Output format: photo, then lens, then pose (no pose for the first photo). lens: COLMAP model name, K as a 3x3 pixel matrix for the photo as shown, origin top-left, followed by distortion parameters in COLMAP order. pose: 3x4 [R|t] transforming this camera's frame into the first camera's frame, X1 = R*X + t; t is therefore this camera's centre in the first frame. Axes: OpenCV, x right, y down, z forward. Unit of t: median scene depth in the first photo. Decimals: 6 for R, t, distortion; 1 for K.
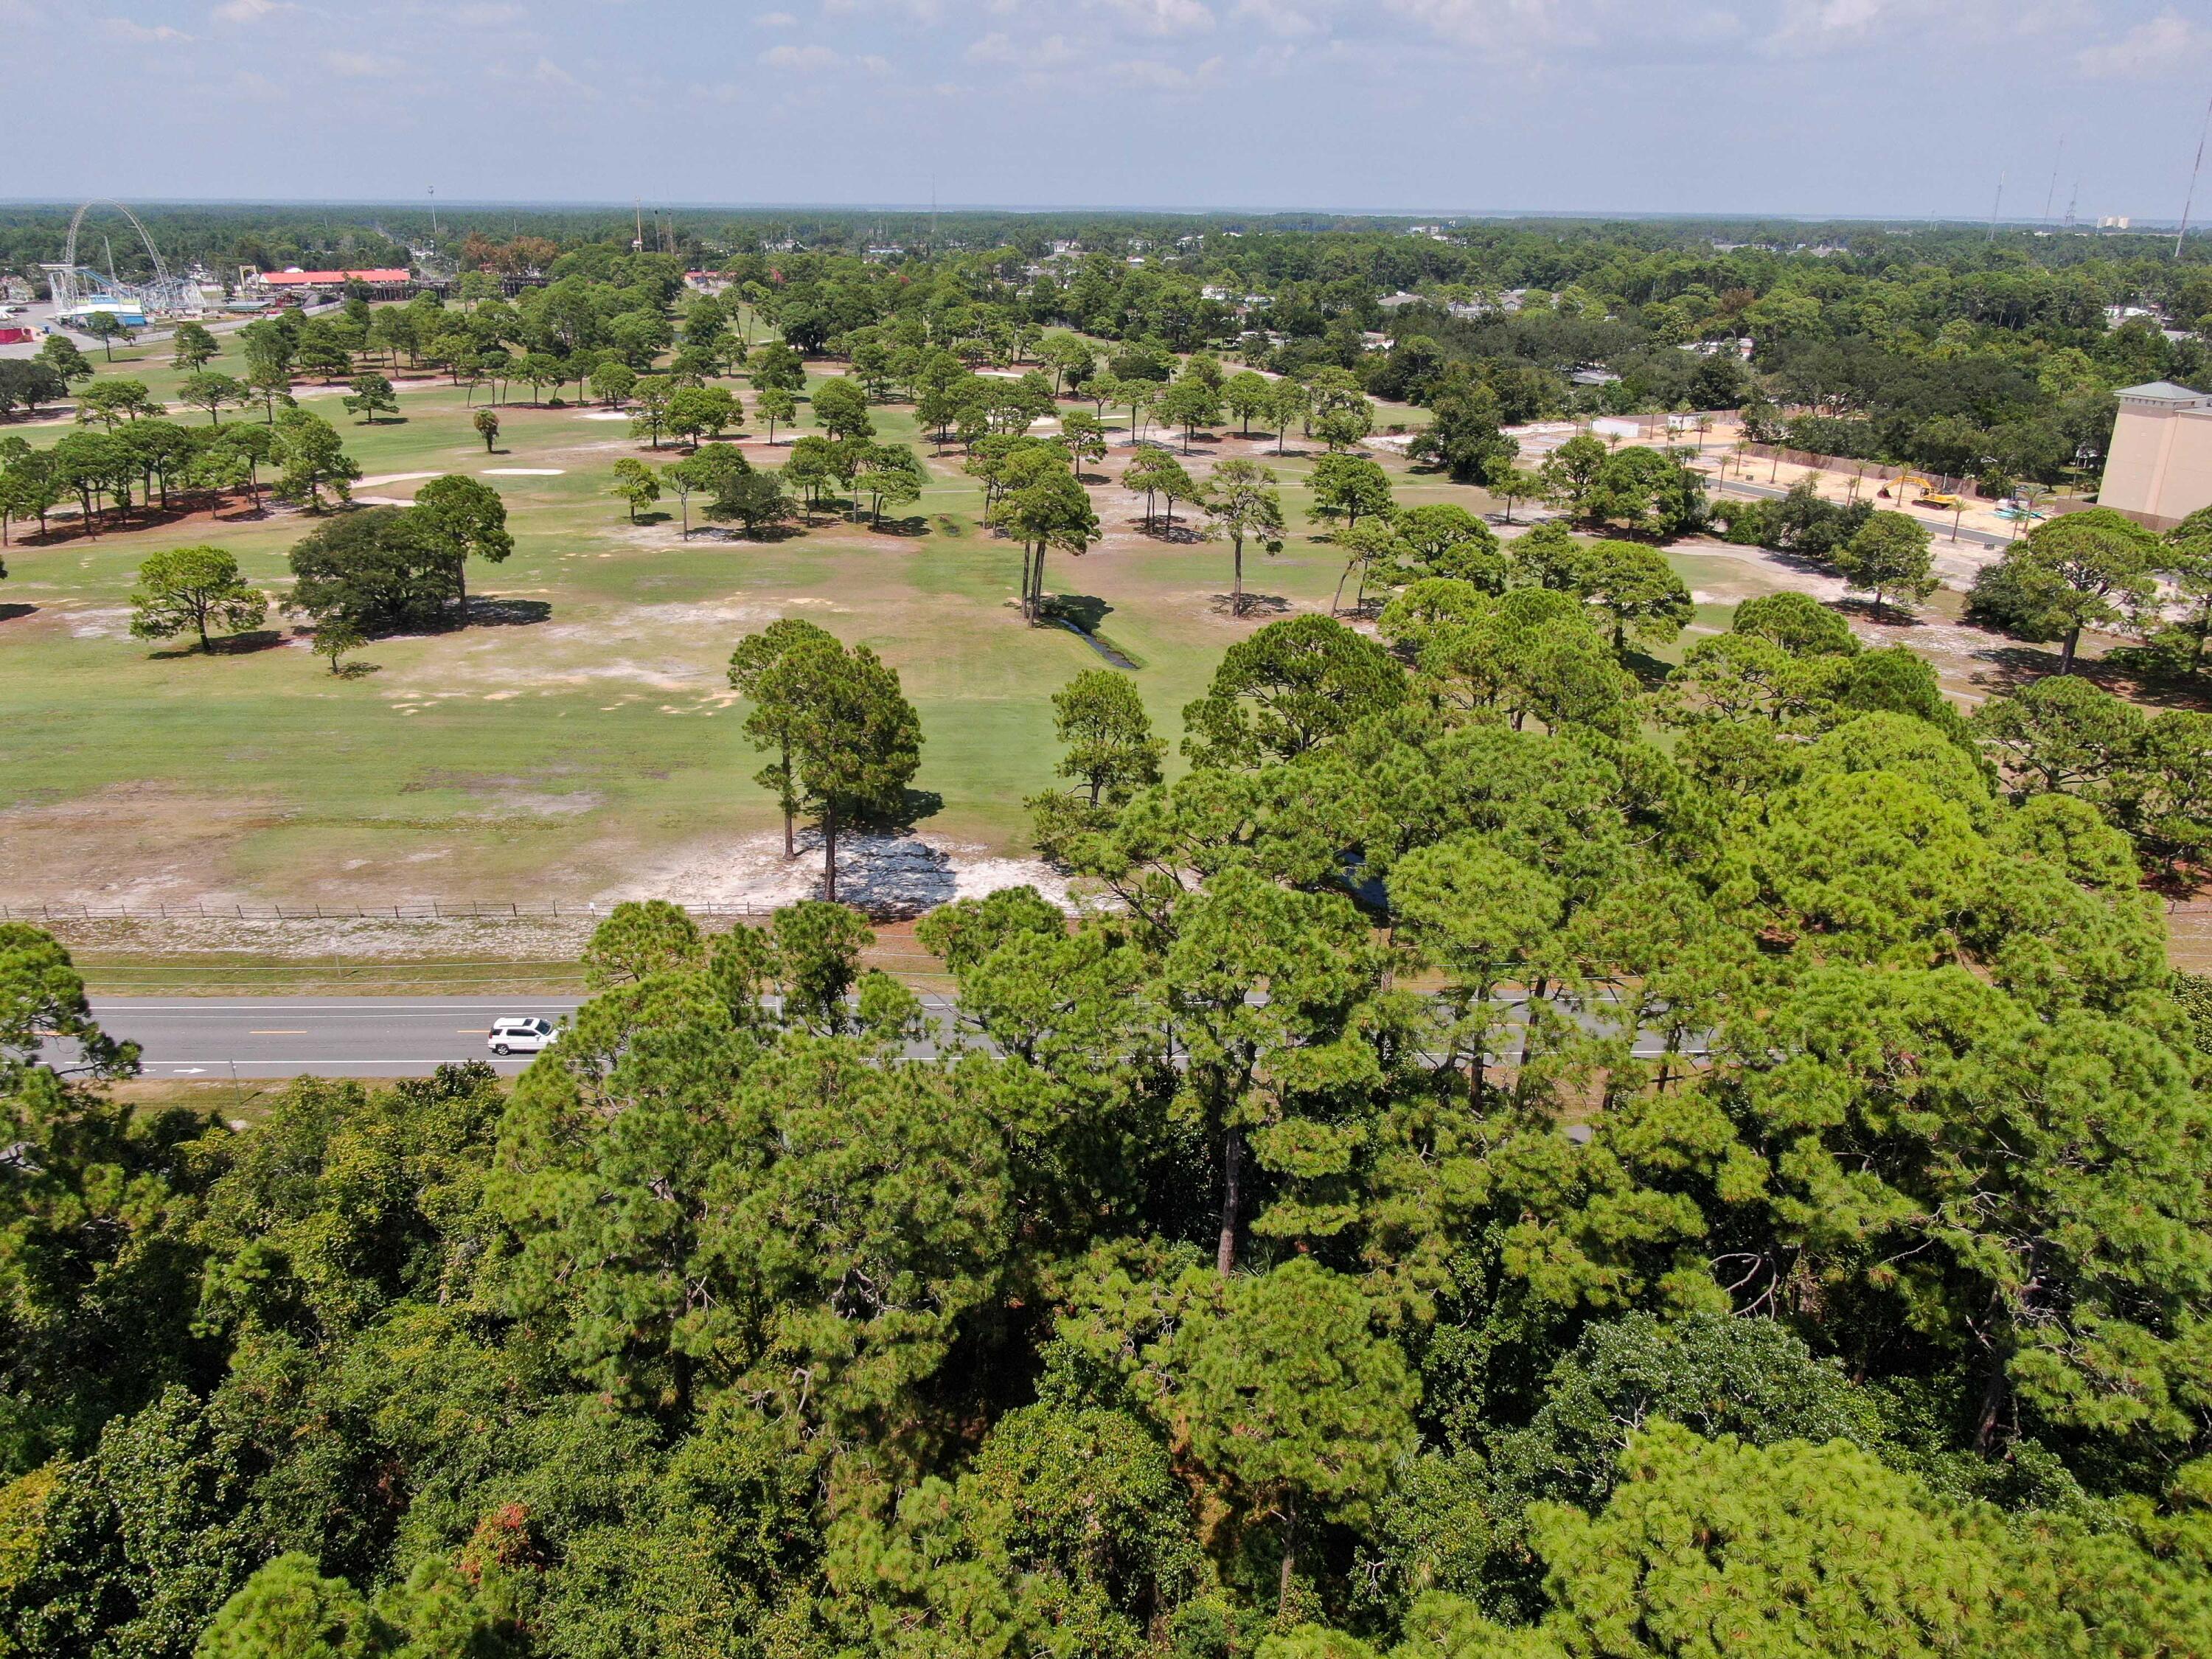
lens RADIAL K [[1540.9, 0, 1103.7], [0, 1540.9, 827.8], [0, 0, 1]] dist [-0.008787, 0.004682]
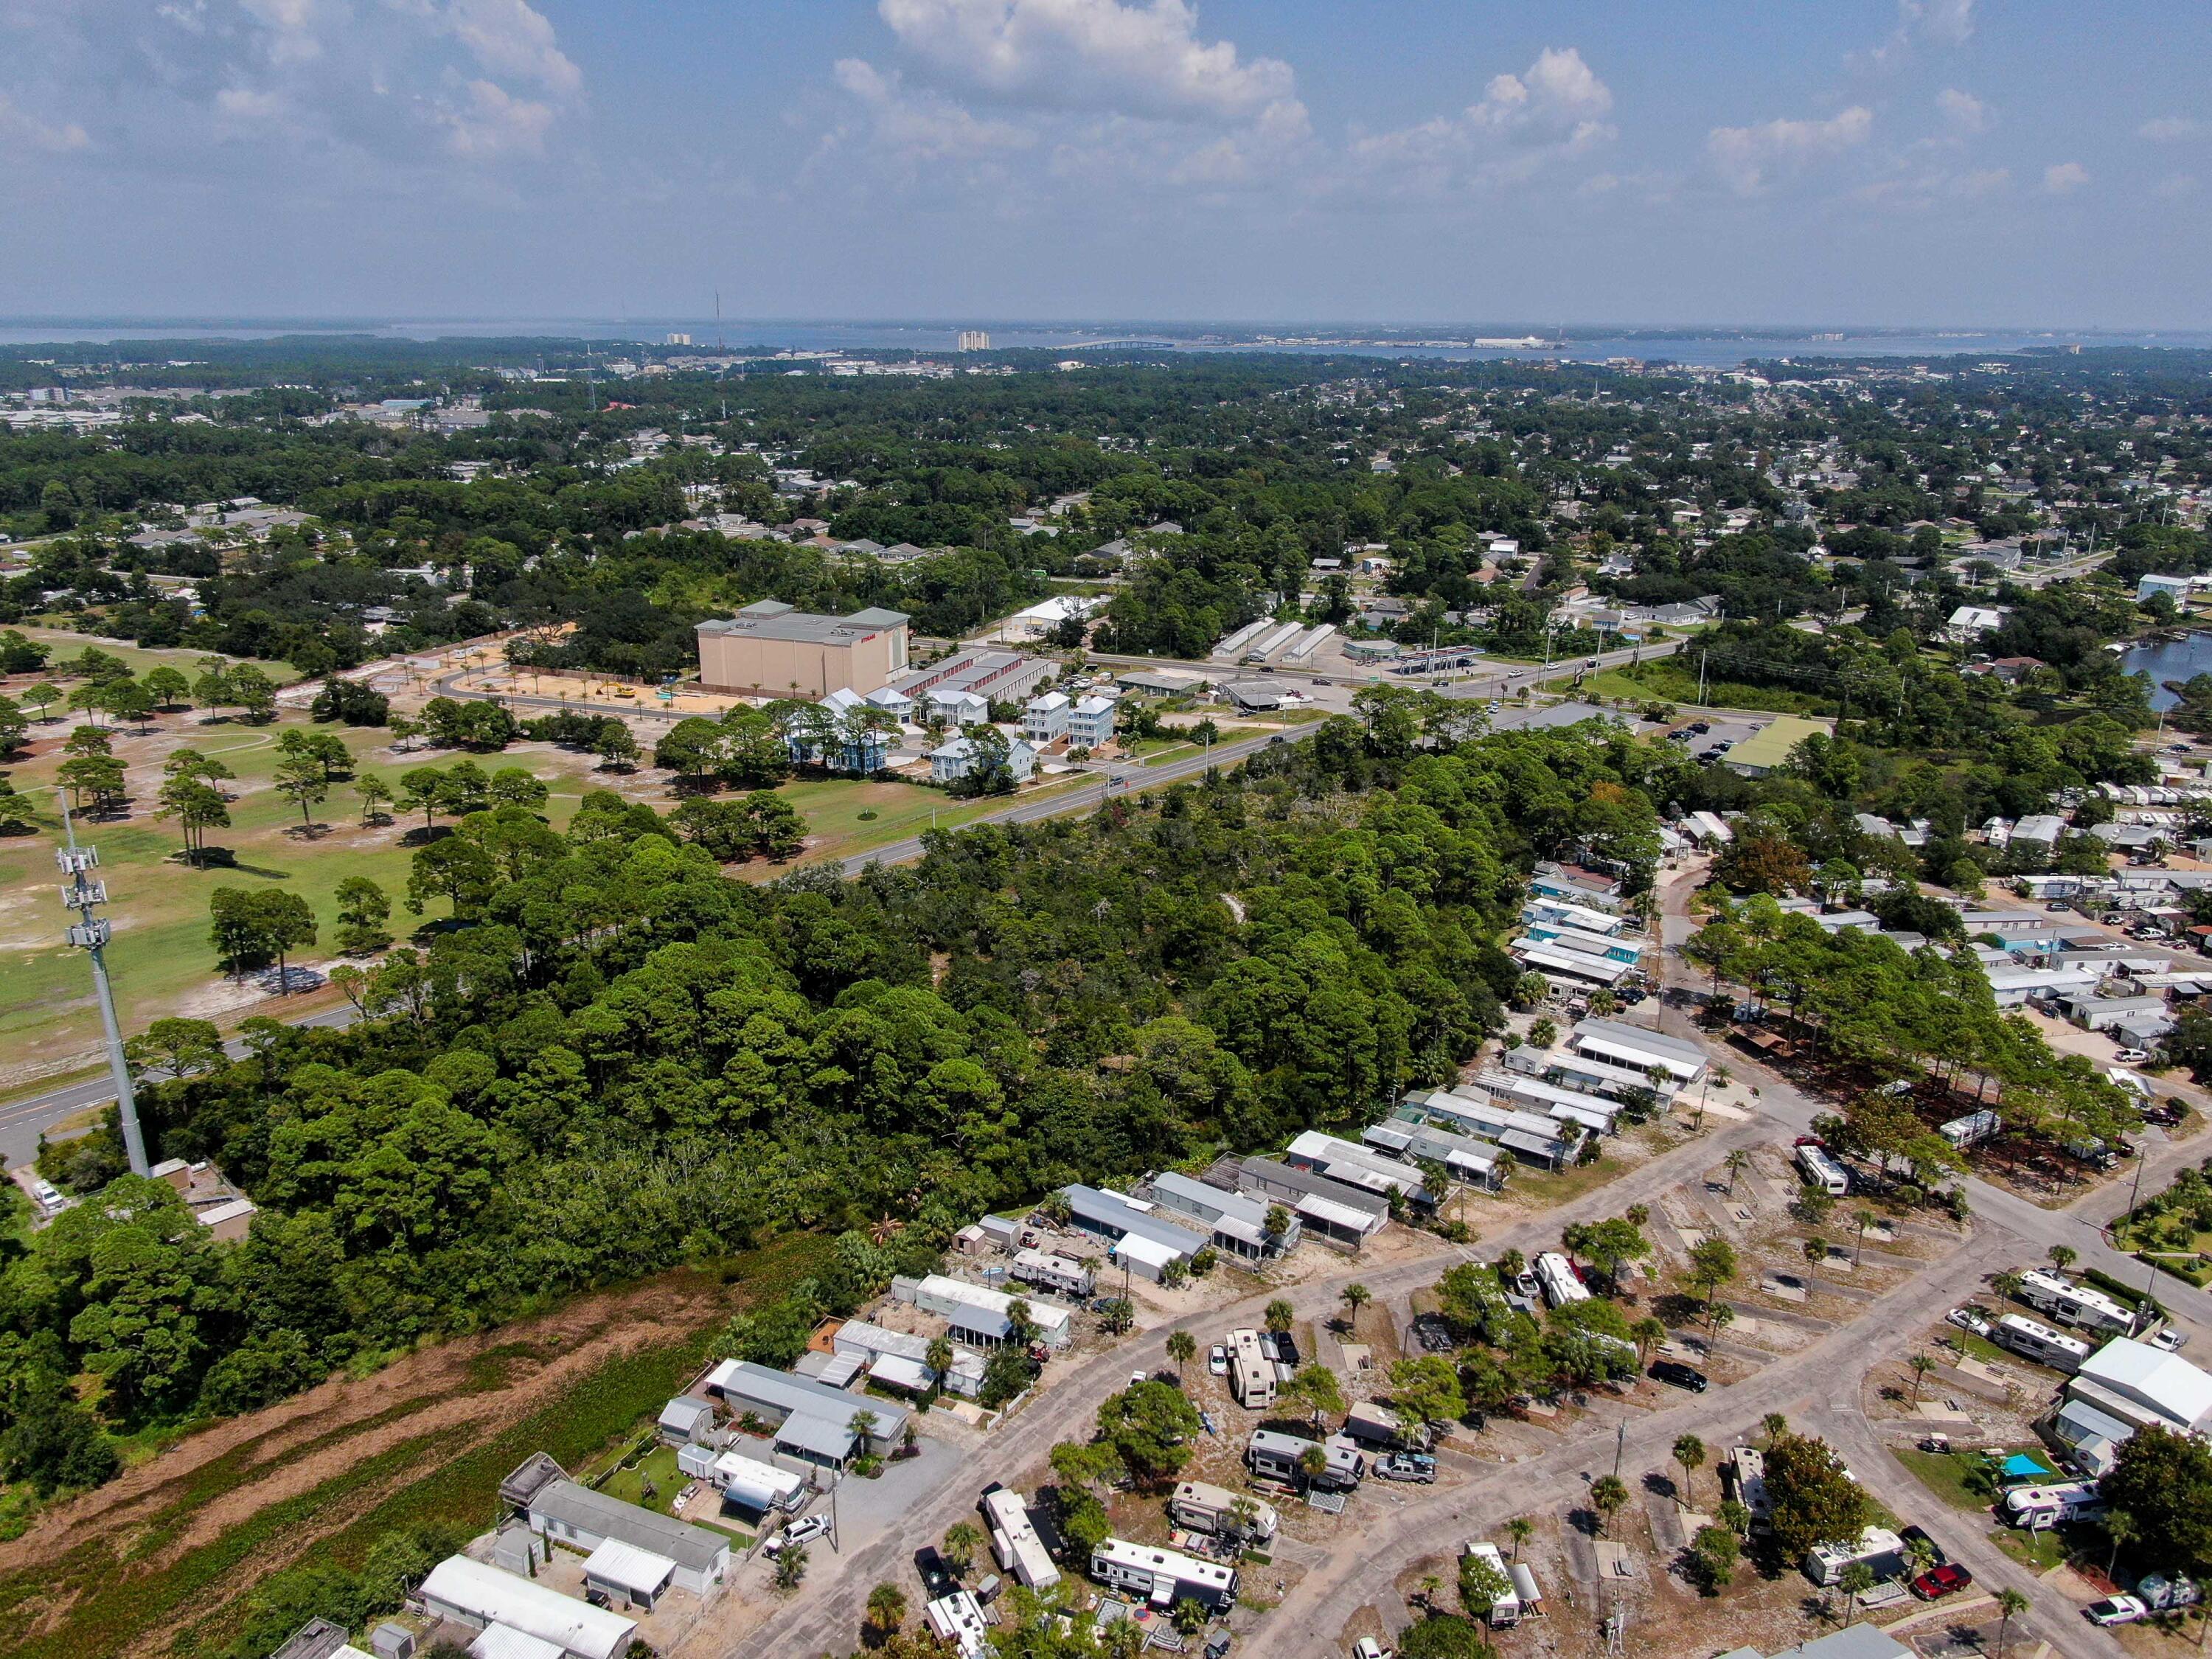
lens RADIAL K [[1540.9, 0, 1104.3], [0, 1540.9, 829.4], [0, 0, 1]] dist [-0.008787, 0.004682]
pose [[0.692978, -0.224777, 0.685023, -0.463009], [0.268785, 0.962203, 0.043822, 0.026418], [-0.668981, 0.153756, 0.727202, -0.894302]]
